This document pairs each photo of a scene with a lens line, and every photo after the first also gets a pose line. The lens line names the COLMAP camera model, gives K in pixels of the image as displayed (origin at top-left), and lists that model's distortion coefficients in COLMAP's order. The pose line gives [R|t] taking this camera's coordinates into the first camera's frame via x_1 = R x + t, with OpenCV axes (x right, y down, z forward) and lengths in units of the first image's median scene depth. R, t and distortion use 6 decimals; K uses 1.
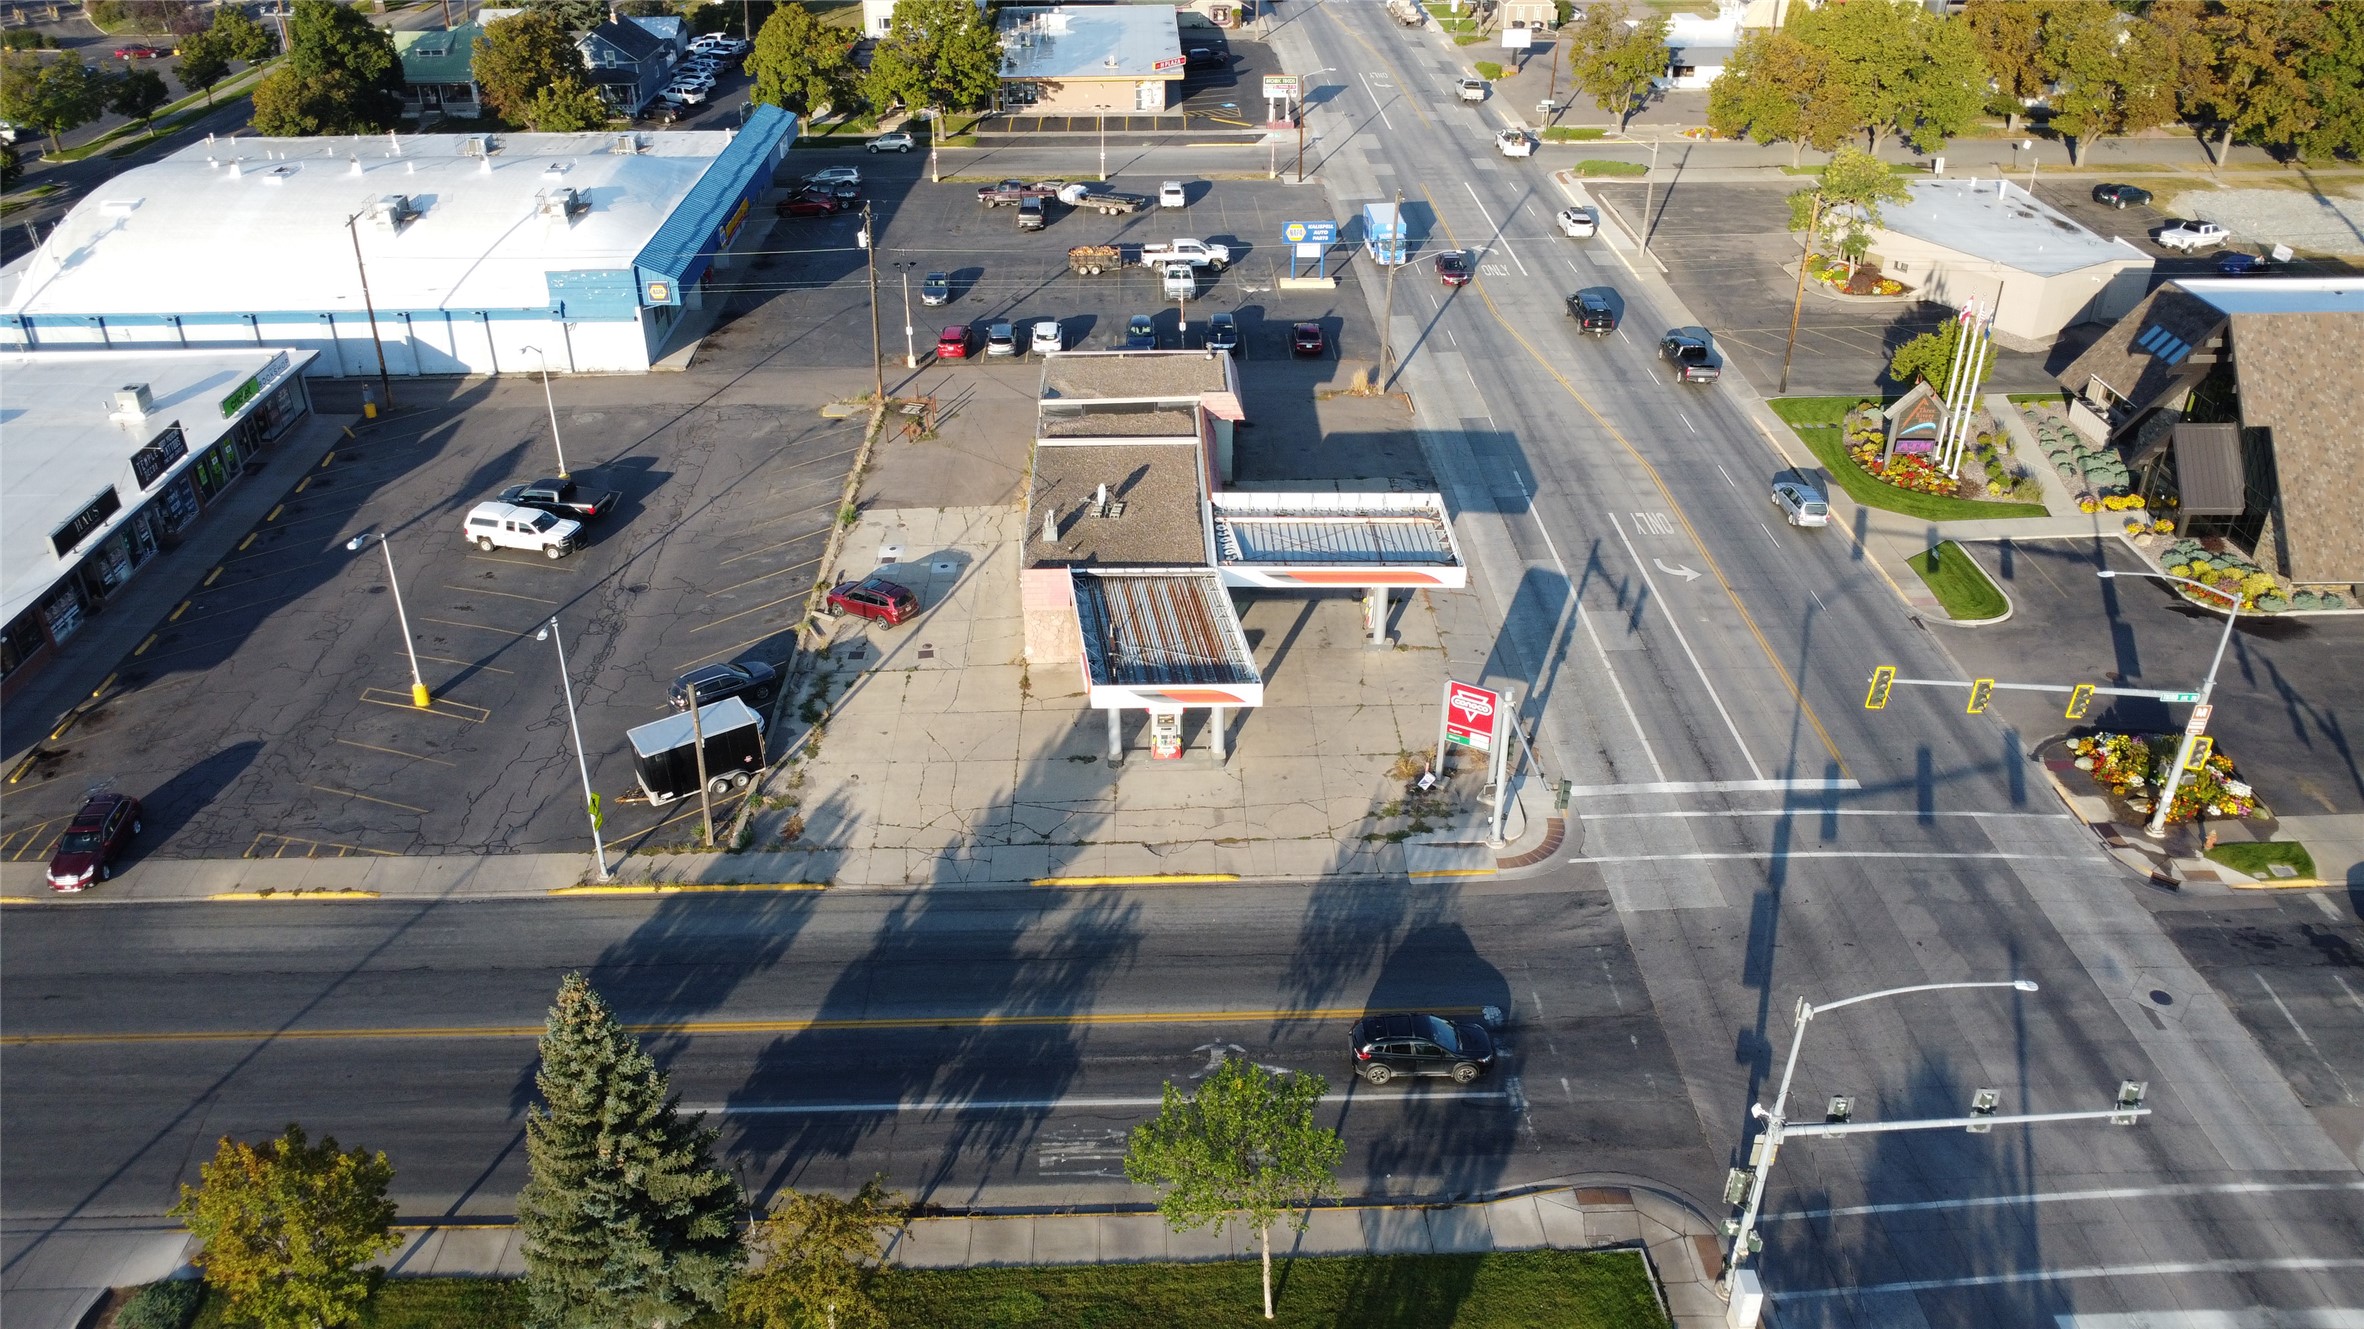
lens RADIAL K [[1714.8, 0, 1173.5], [0, 1714.8, 660.6], [0, 0, 1]] dist [-0.027176, -0.009267]
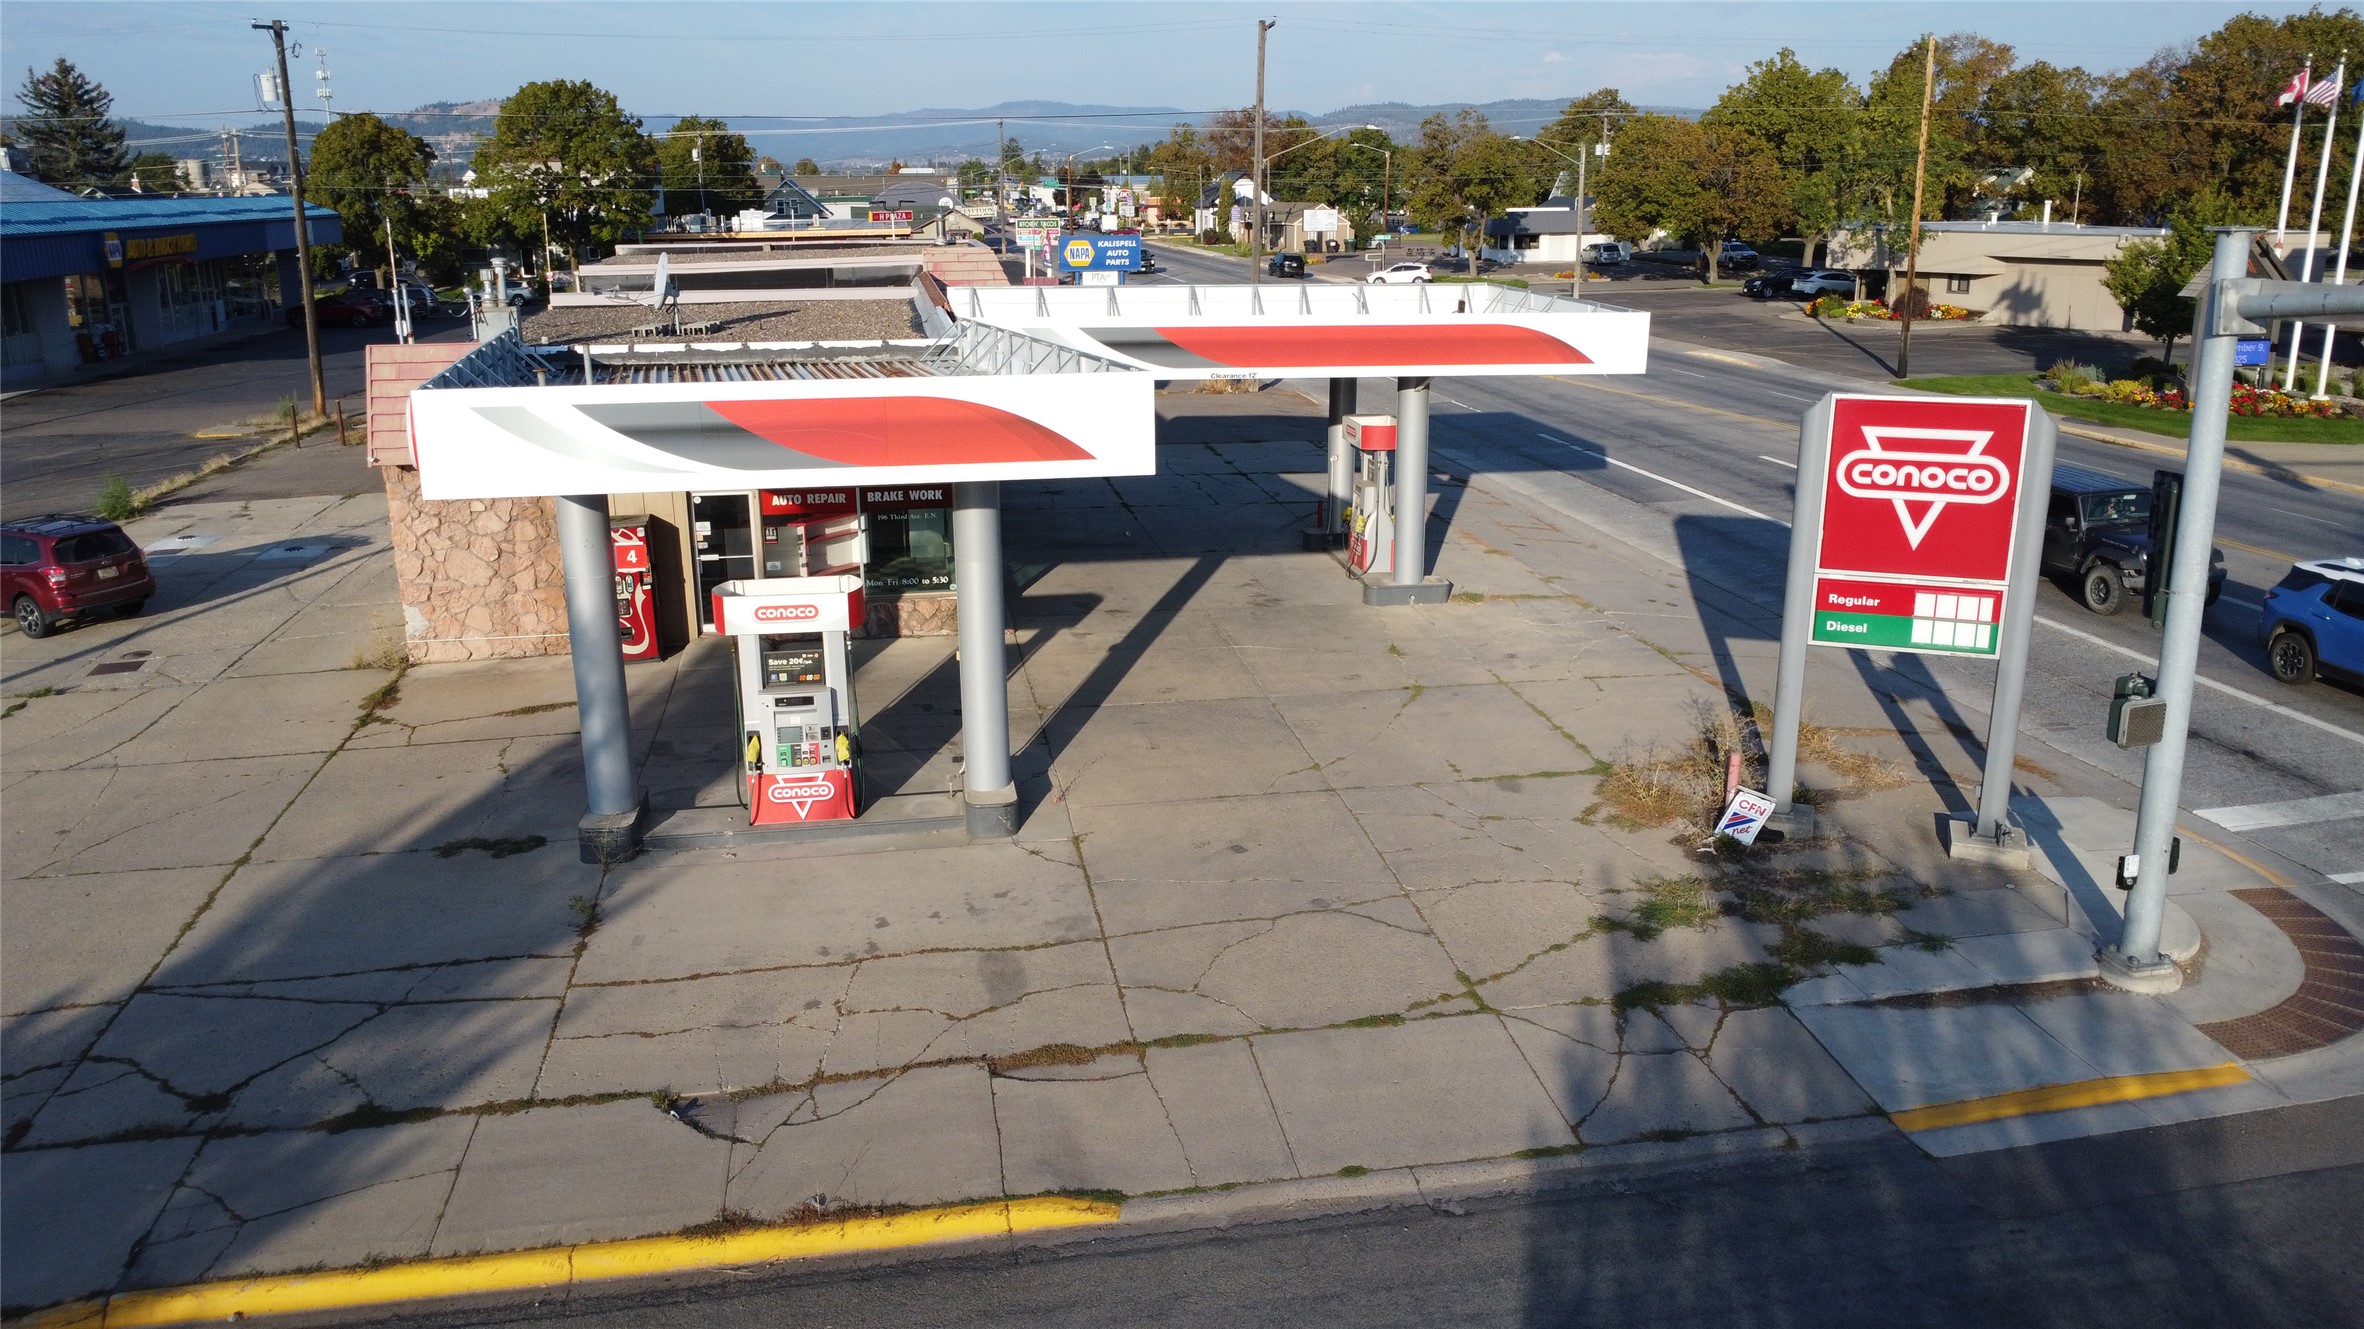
lens RADIAL K [[1700.1, 0, 1182.0], [0, 1700.1, 664.5], [0, 0, 1]] dist [-0.006451, -0.005528]
pose [[0.988805, -0.046217, 0.141876, 0.017478], [0.080183, 0.966452, -0.244009, 0.098861], [-0.125839, 0.252653, 0.959339, 0.684234]]
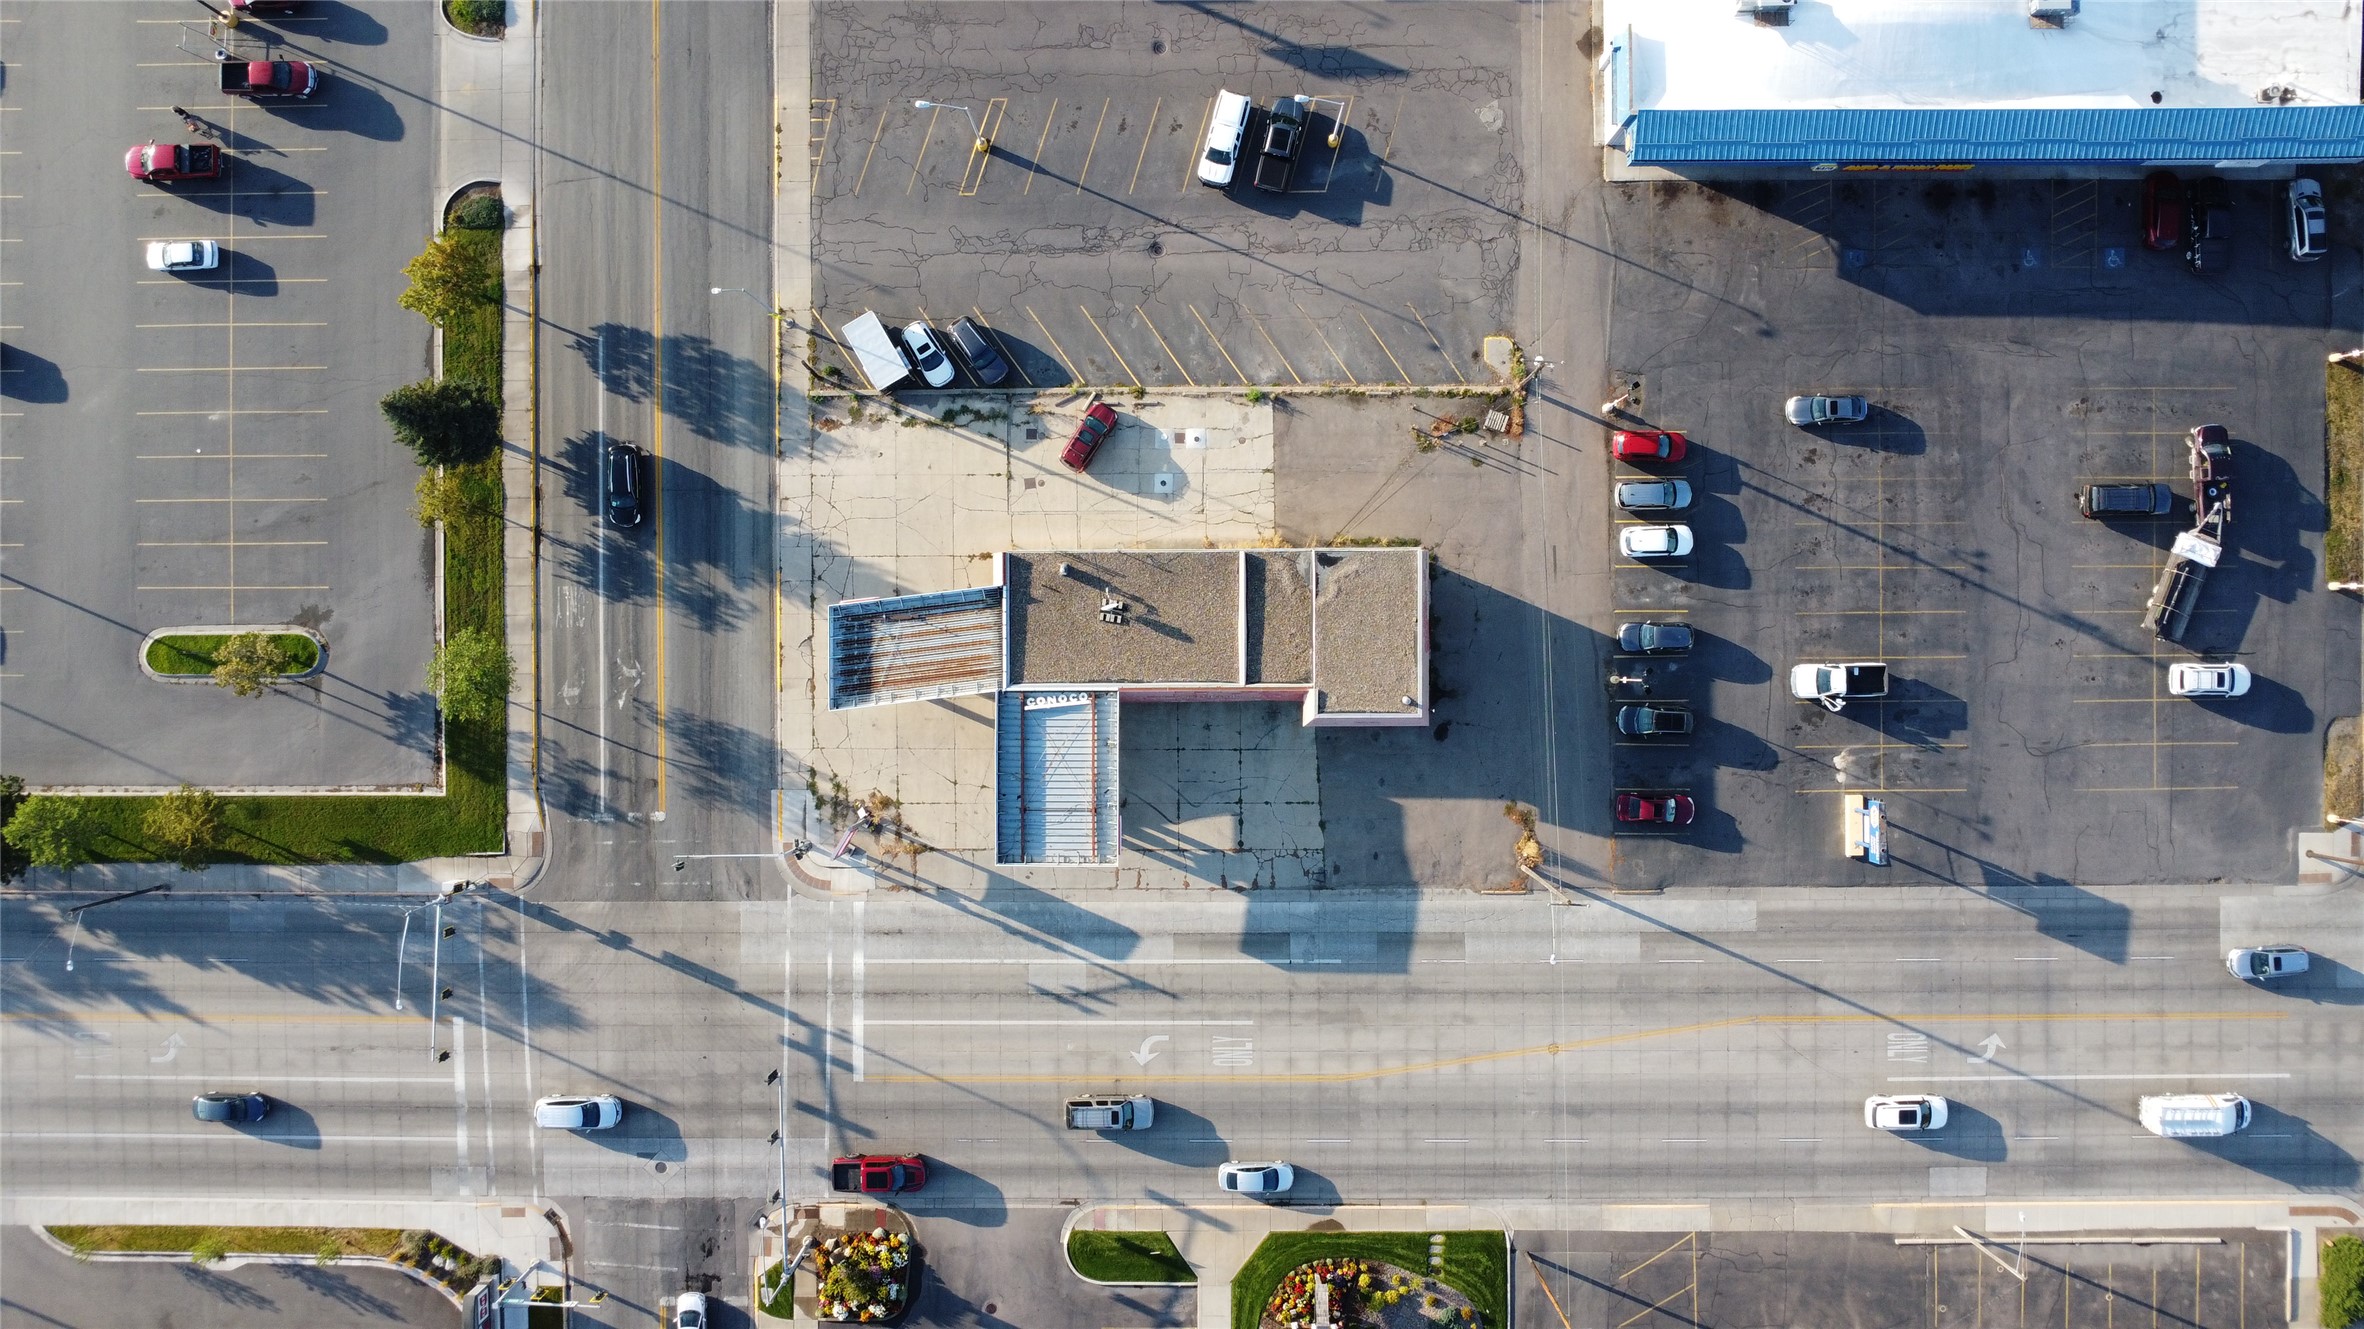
lens RADIAL K [[1714.8, 0, 1173.5], [0, 1714.8, 660.6], [0, 0, 1]] dist [-0.027176, -0.009267]
pose [[-0.019891, 0.999745, 0.010651, -0.016305], [-0.487819, -0.019003, 0.872738, -1.362490], [0.872718, 0.012164, 0.488073, 0.434843]]
